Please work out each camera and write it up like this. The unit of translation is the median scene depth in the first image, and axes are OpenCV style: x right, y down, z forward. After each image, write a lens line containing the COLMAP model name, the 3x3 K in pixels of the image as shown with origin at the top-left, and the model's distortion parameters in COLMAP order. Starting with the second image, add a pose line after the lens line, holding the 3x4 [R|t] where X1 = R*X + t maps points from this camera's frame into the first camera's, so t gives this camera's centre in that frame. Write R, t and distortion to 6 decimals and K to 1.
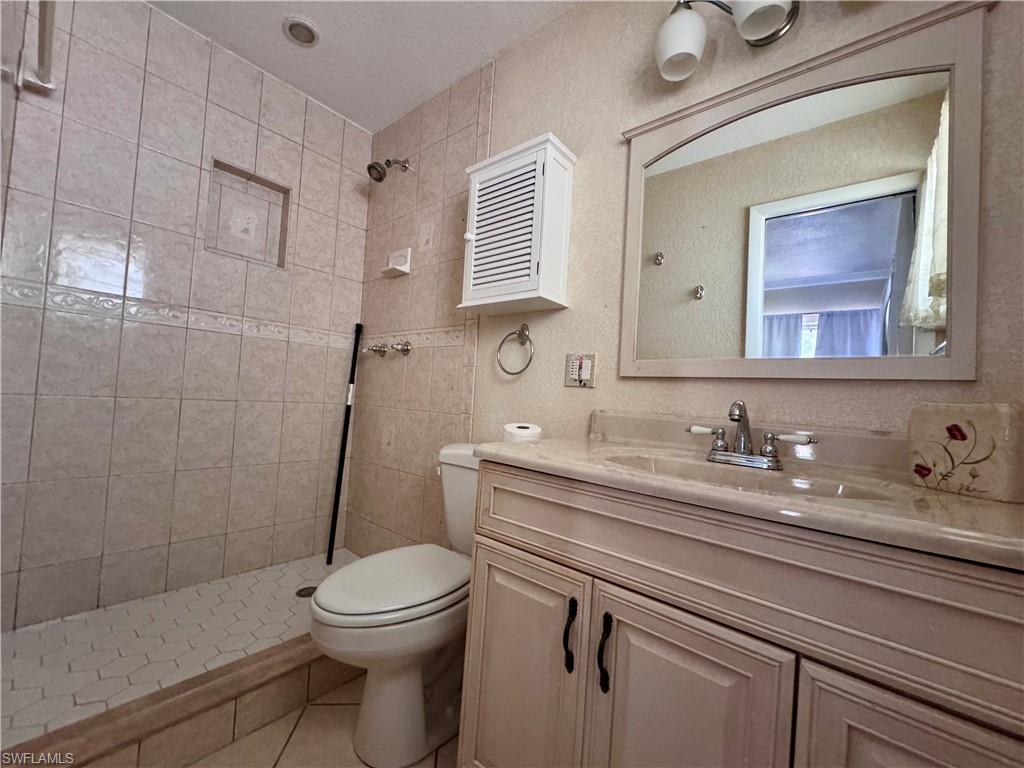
lens RADIAL K [[409.5, 0, 511.1], [0, 409.5, 383.4], [0, 0, 1]] dist [-0.006032, 0.001500]
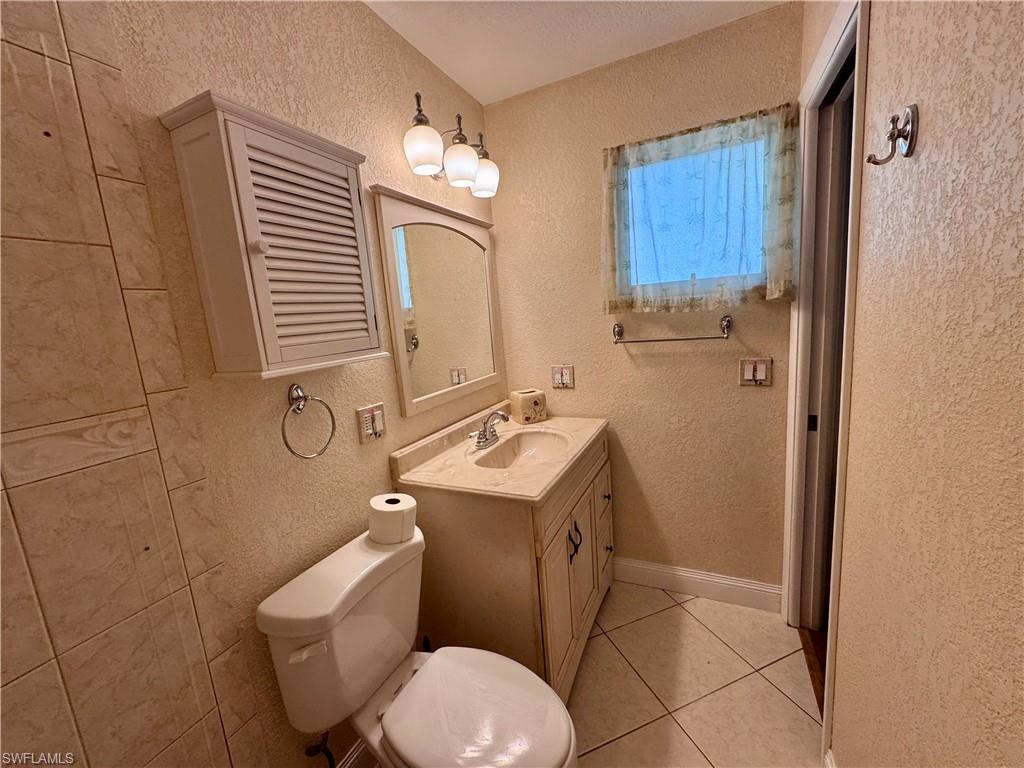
lens RADIAL K [[409.5, 0, 514.7], [0, 409.5, 384.0], [0, 0, 1]] dist [-0.006032, 0.001500]
pose [[-0.254483, -0.198708, 0.946443, -0.821453], [0.027788, 0.976756, 0.212544, -0.322039], [-0.966678, 0.080388, -0.243046, 0.914270]]
